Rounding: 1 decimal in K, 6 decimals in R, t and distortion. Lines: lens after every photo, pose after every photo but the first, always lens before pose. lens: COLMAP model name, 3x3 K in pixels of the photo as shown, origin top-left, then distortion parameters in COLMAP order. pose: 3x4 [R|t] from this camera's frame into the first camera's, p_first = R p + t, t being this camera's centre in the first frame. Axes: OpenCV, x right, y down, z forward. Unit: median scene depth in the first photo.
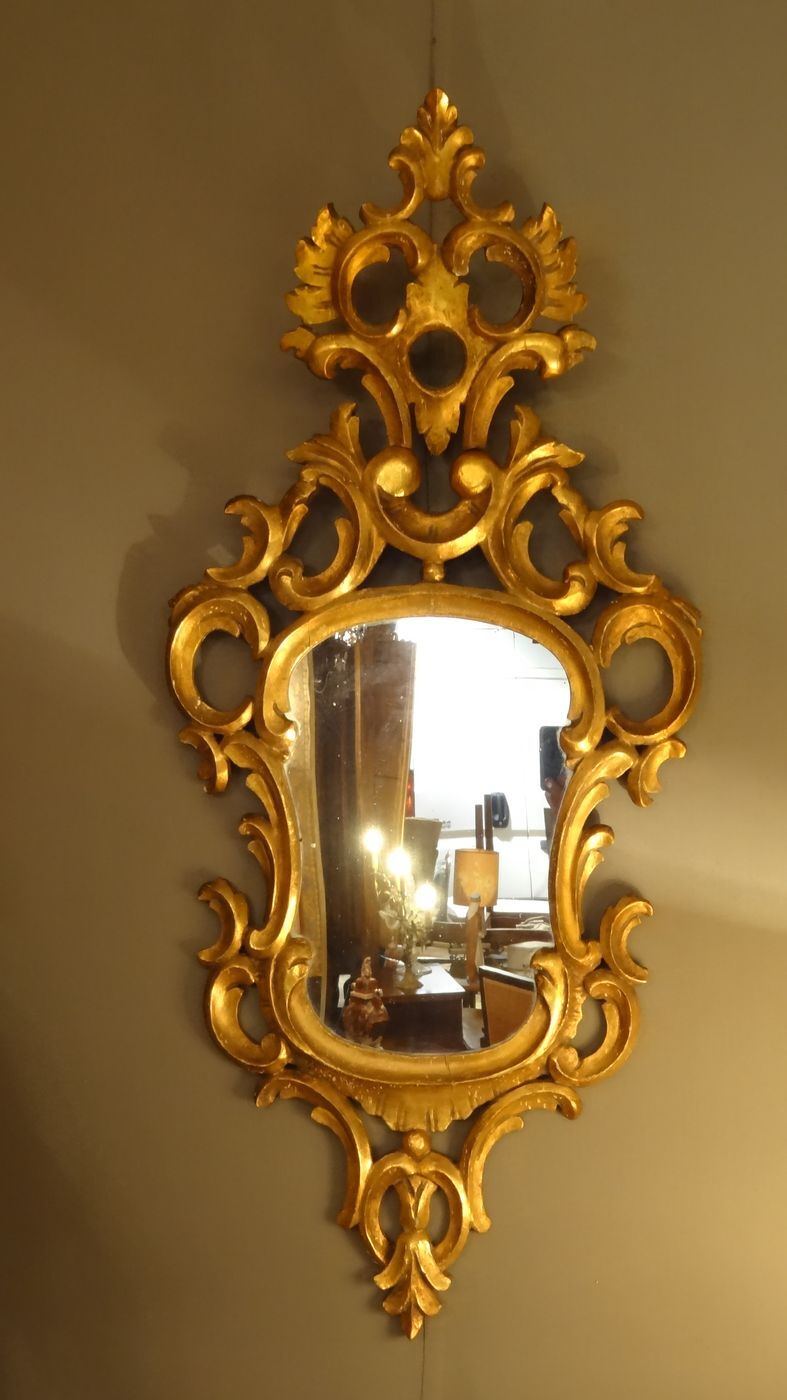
lens RADIAL K [[1777.5, 0, 393.5], [0, 1777.5, 700.0], [0, 0, 1]] dist [-0.006931, 0.029040]
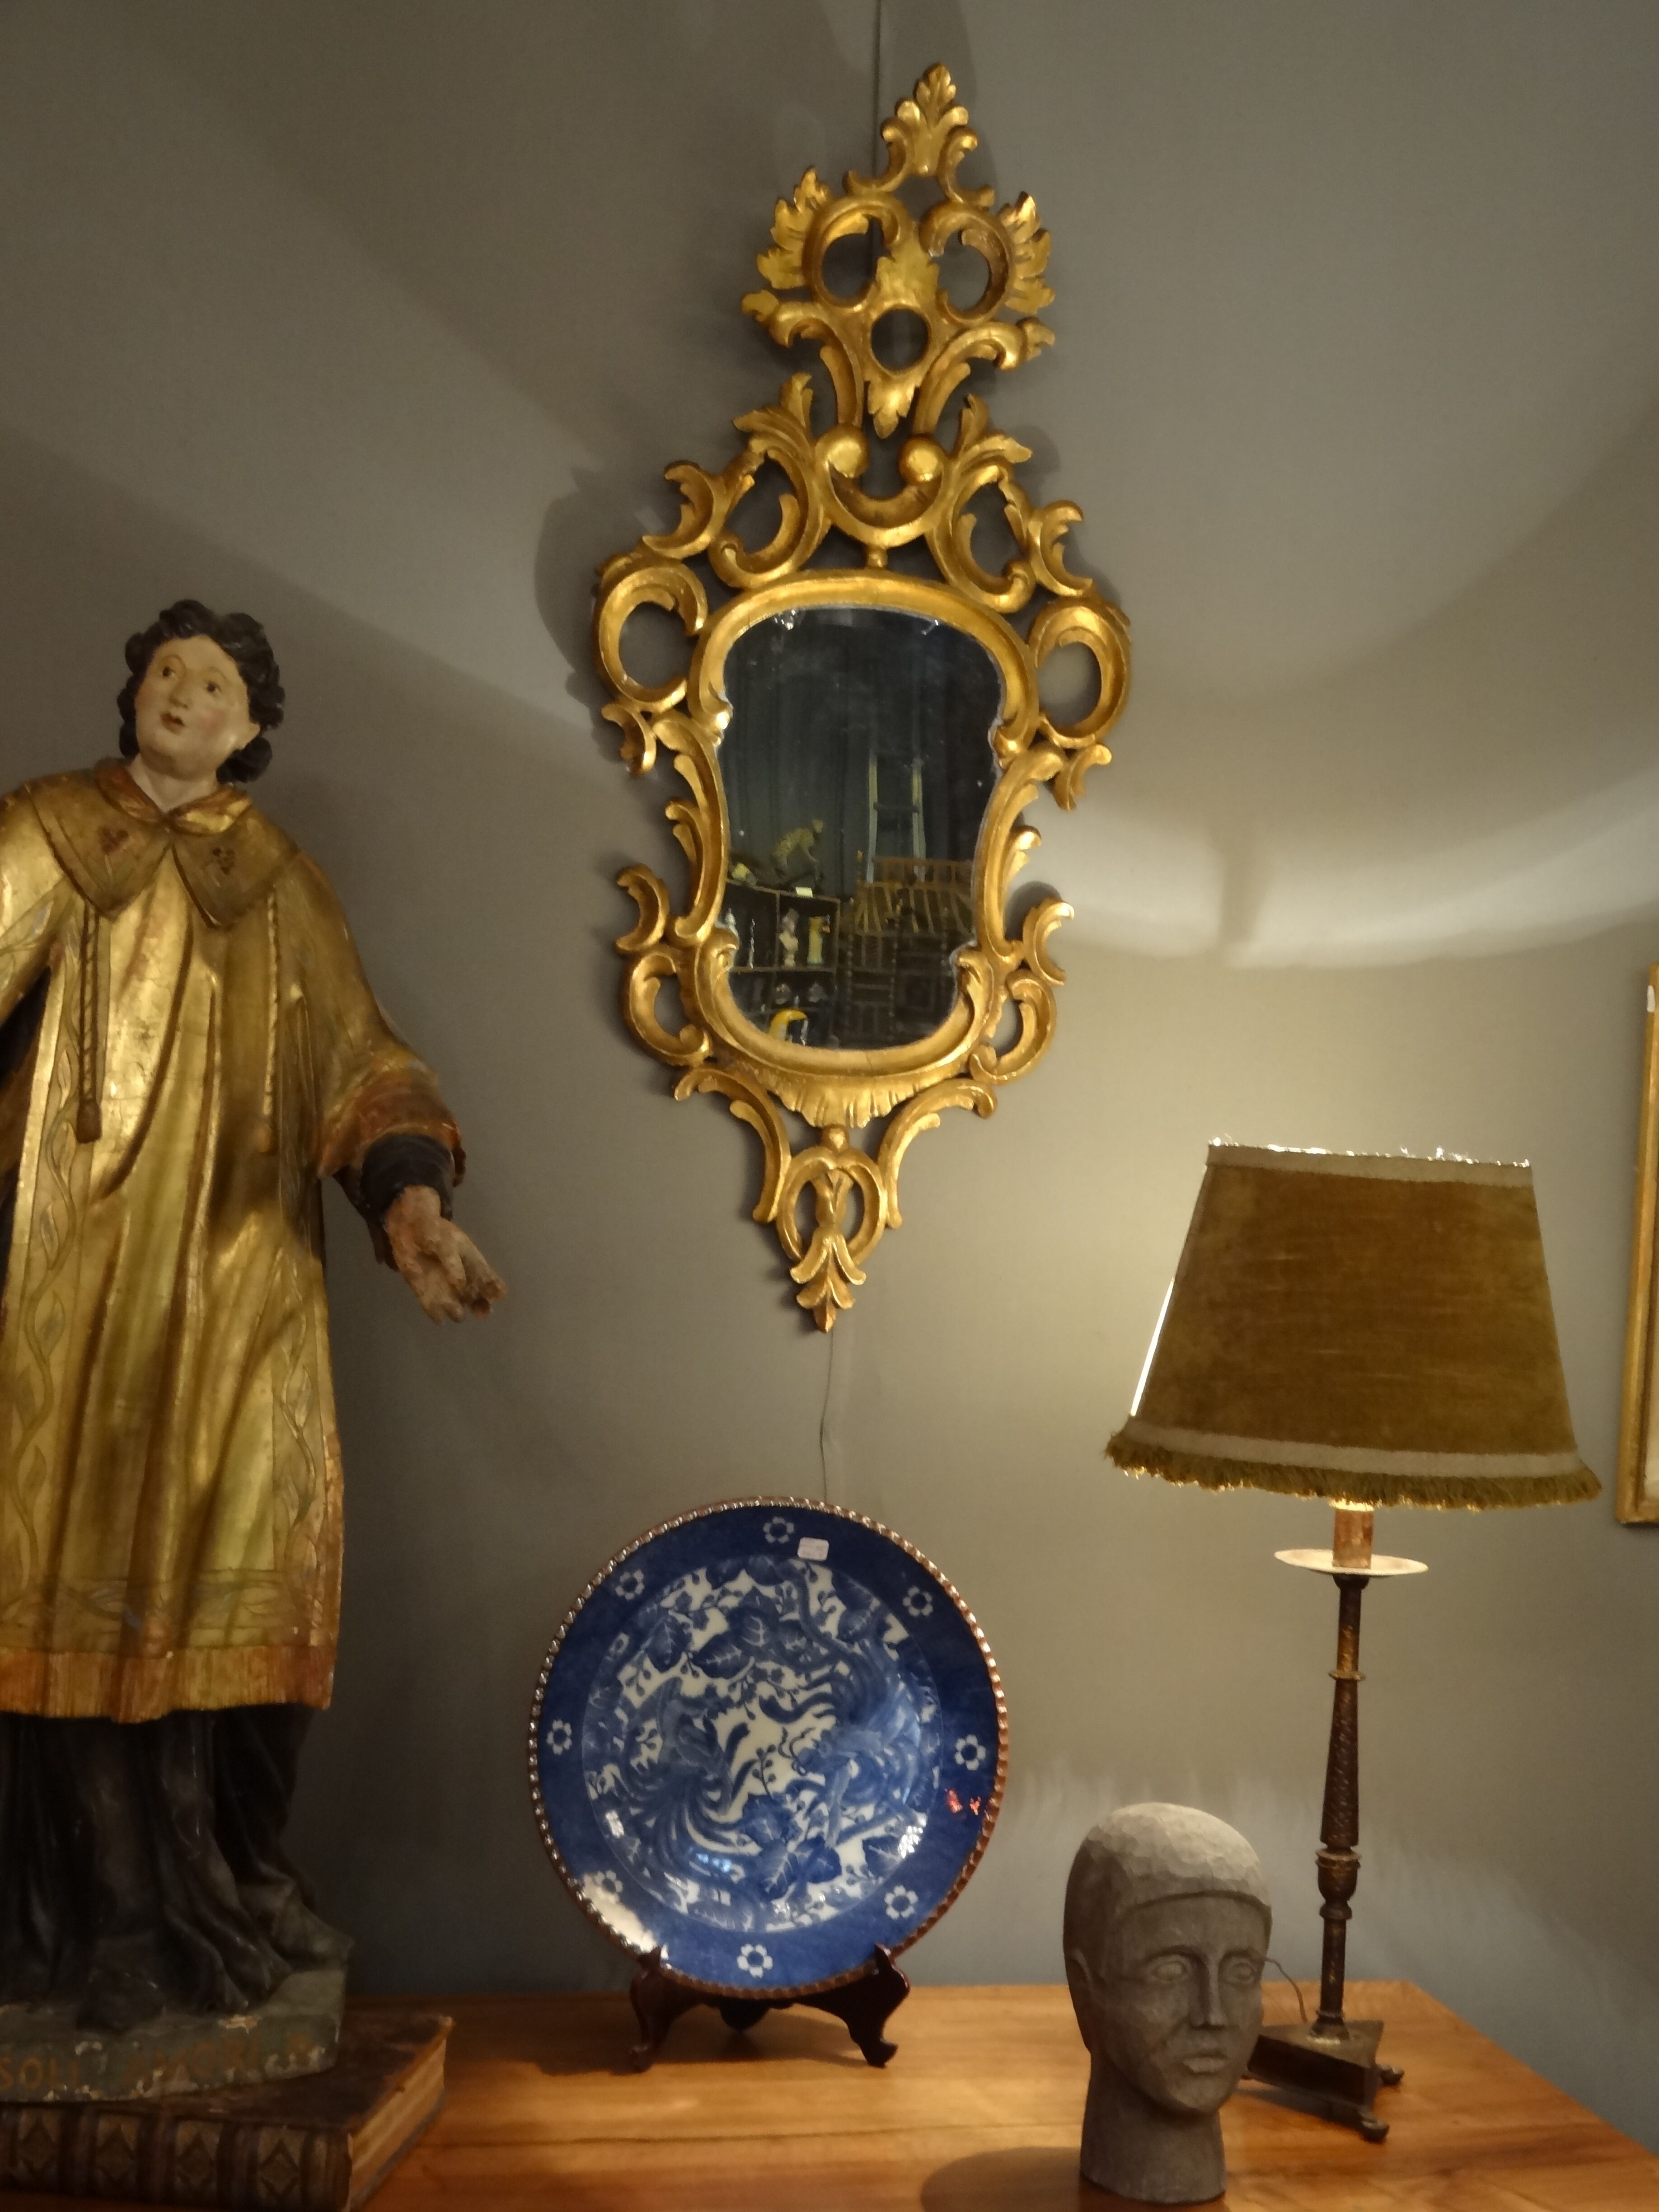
lens RADIAL K [[3036.5, 0, 829.5], [0, 3036.5, 1106.0], [0, 0, 1]] dist [-0.027031, 0.086984]
pose [[0.952805, 0.027764, 0.302309, -0.502212], [-0.049935, 0.996579, 0.065858, 0.120452], [-0.299446, -0.077845, 0.950932, -0.604979]]
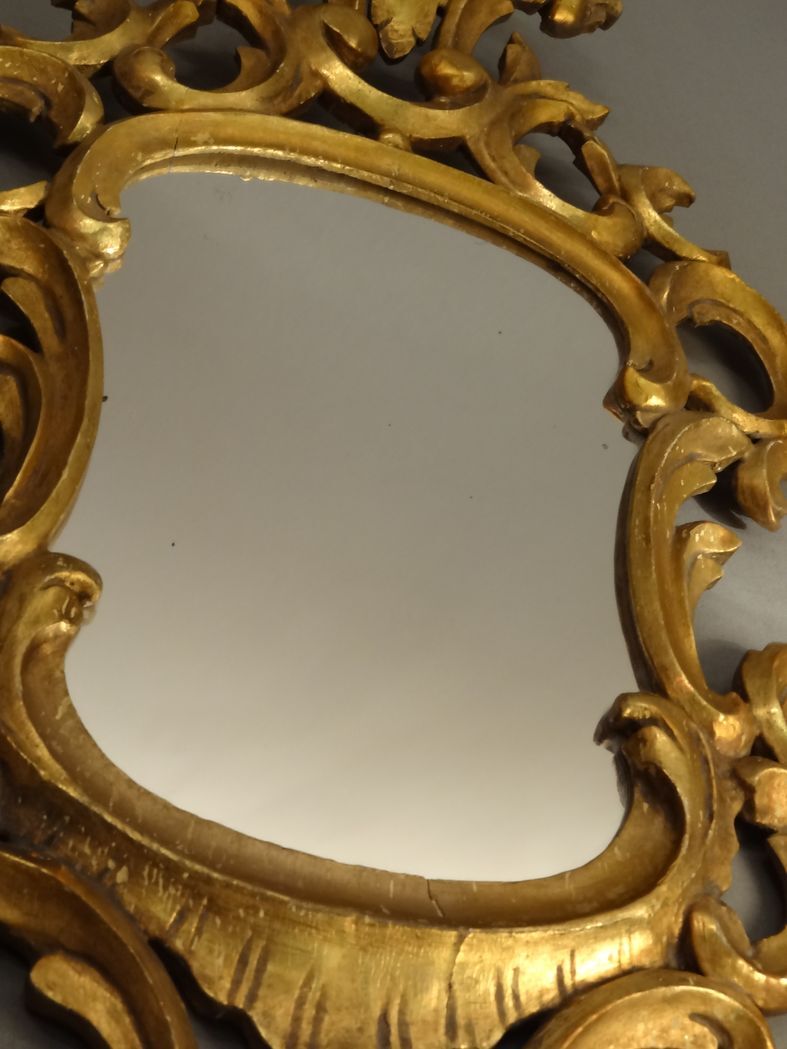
lens RADIAL K [[1457.6, 0, 374.2], [0, 1457.6, 523.7], [0, 0, 1]] dist [-0.001934, -0.001714]
pose [[0.914504, 0.282994, 0.289131, -0.088199], [-0.016087, 0.739520, -0.672943, 0.349394], [-0.404257, 0.610757, 0.680846, 0.757829]]
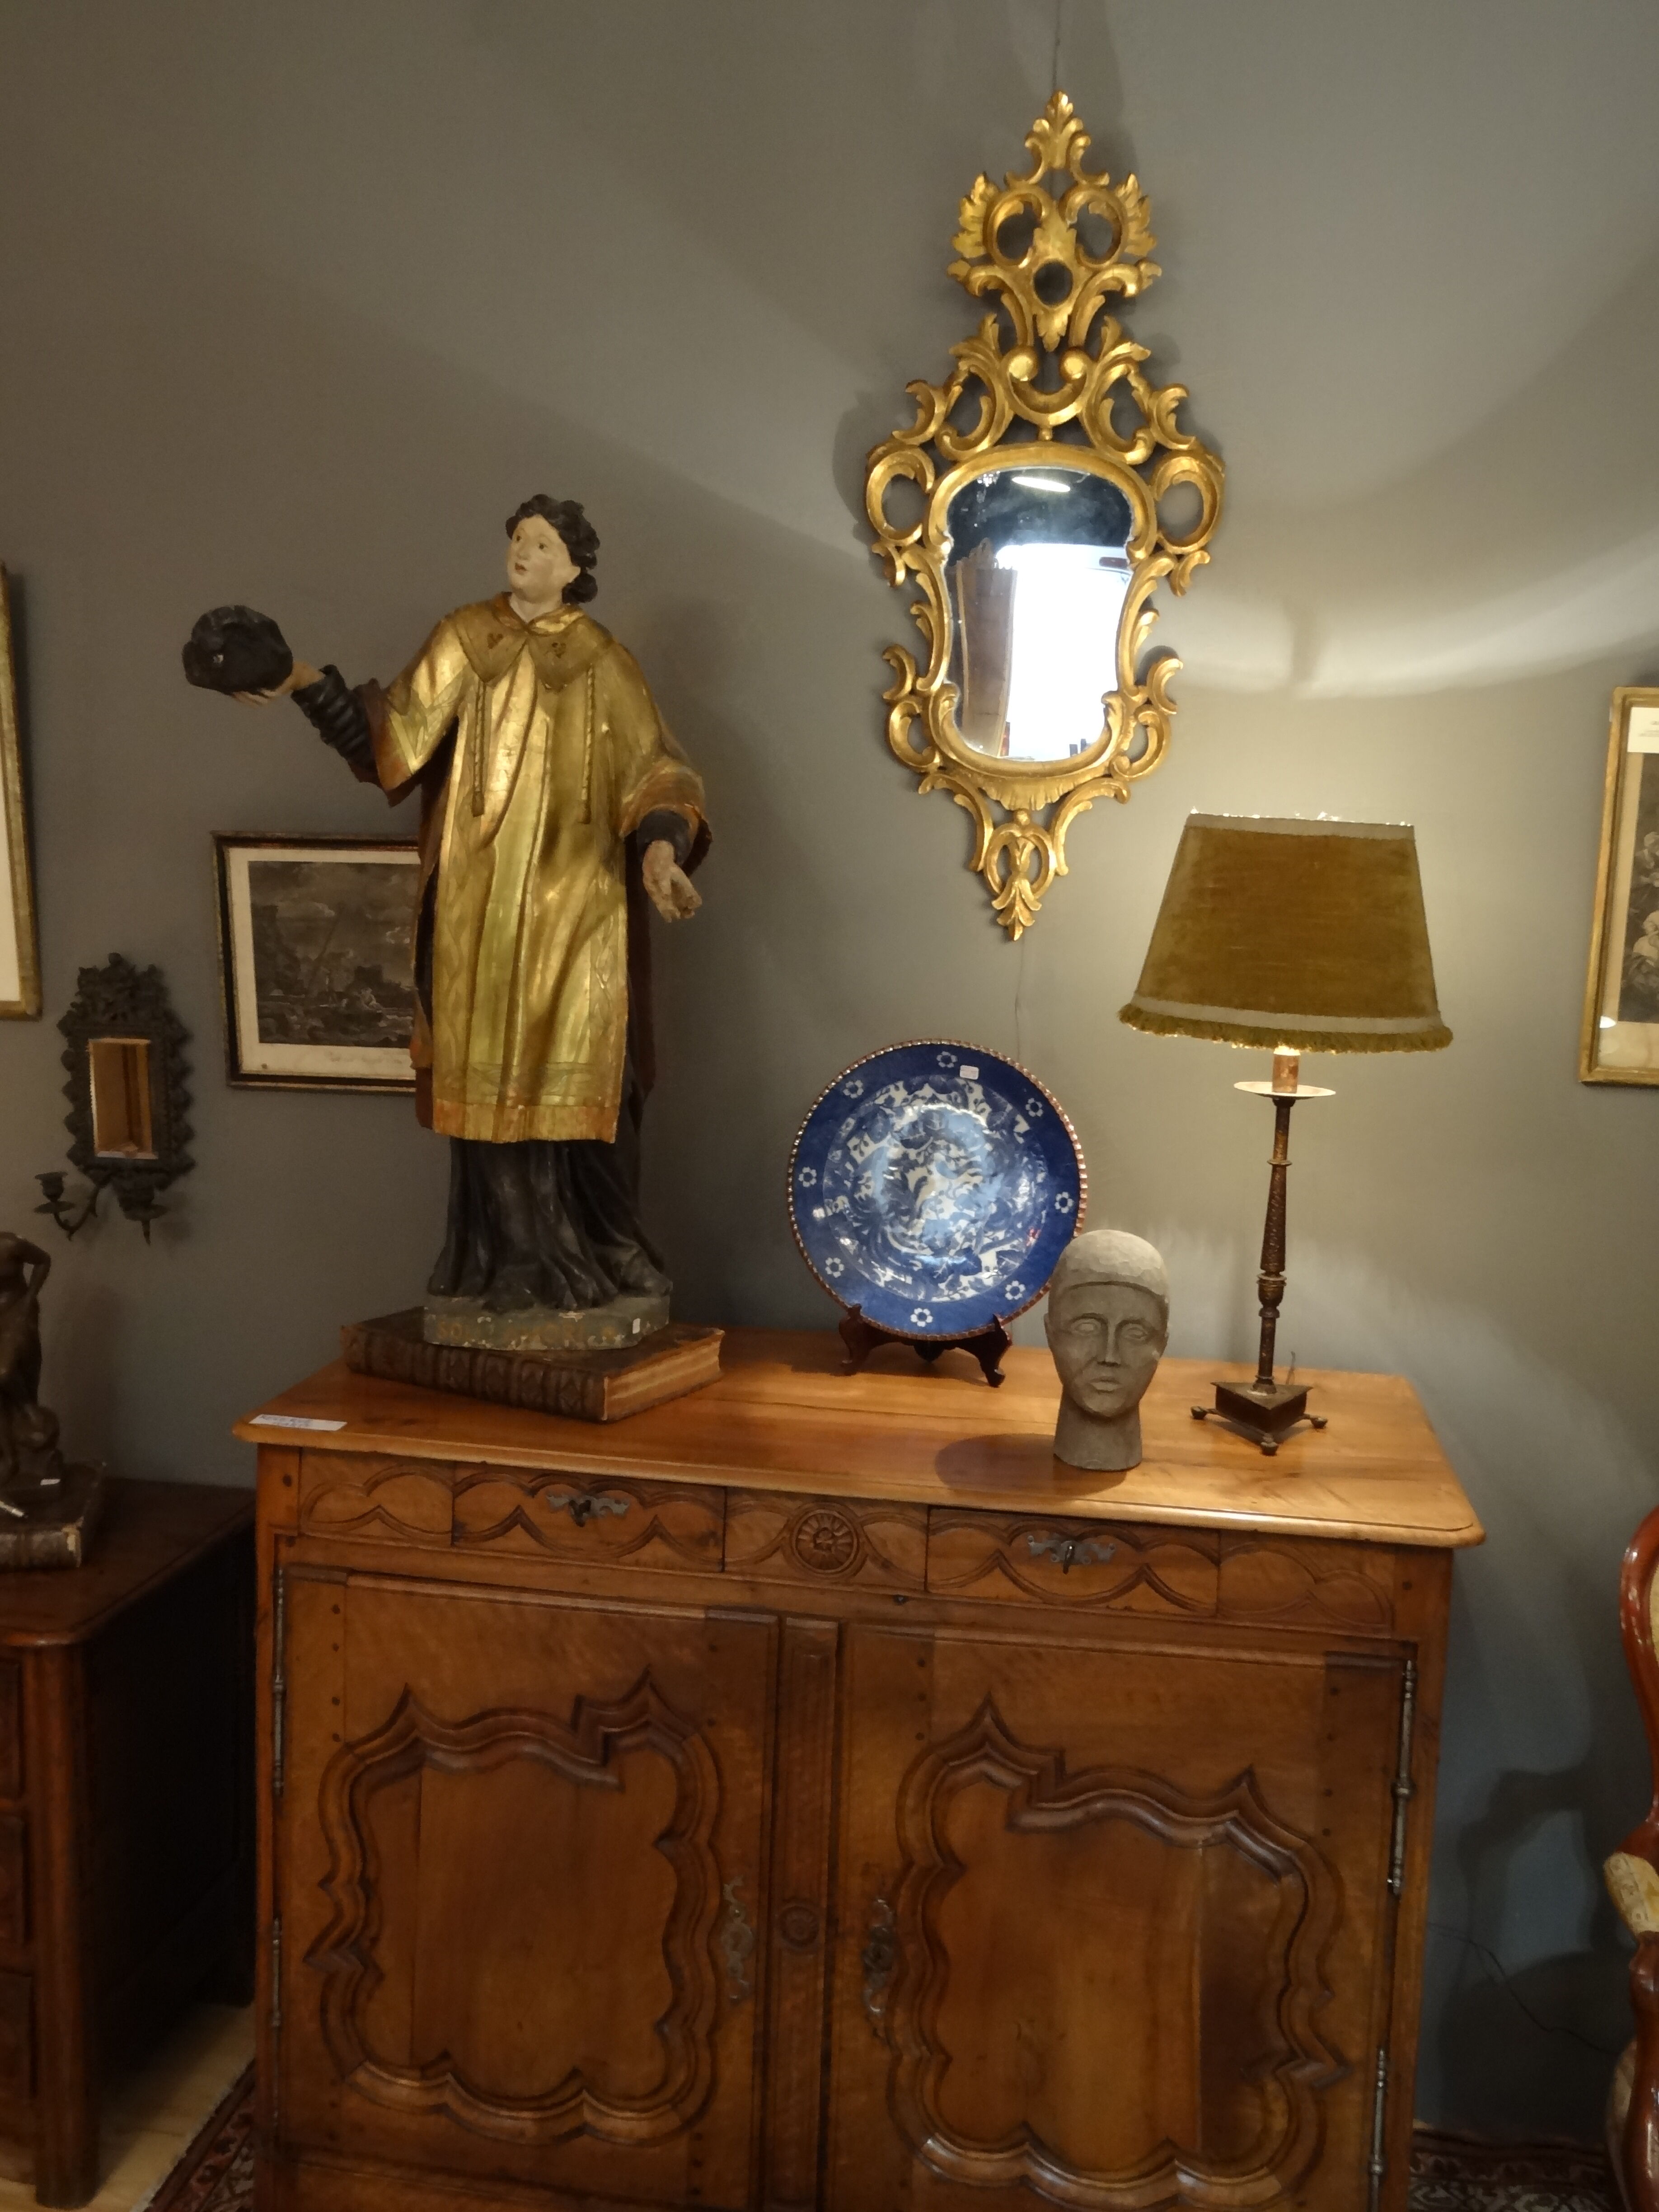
lens RADIAL K [[2038.2, 0, 829.5], [0, 2038.2, 1106.0], [0, 0, 1]] dist [-0.017621, 0.009244]
pose [[0.997579, 0.026561, -0.064267, -0.033921], [-0.012850, 0.978675, 0.205012, 0.133499], [0.068342, -0.203689, 0.976647, -0.800647]]
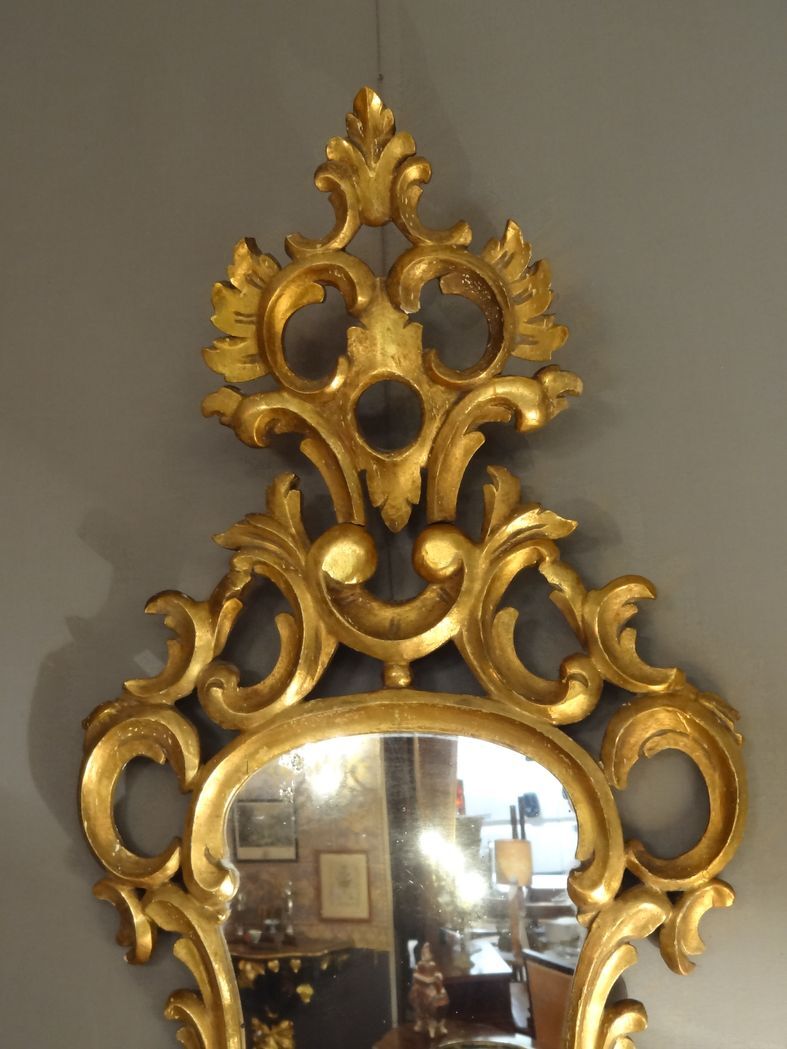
lens RADIAL K [[1195.2, 0, 393.5], [0, 1195.2, 524.5], [0, 0, 1]] dist [-0.031925, 0.039724]
pose [[0.997767, -0.047931, -0.046507, 0.049621], [0.040290, 0.987371, -0.153216, -0.057245], [0.053263, 0.151000, 0.987098, 0.460710]]
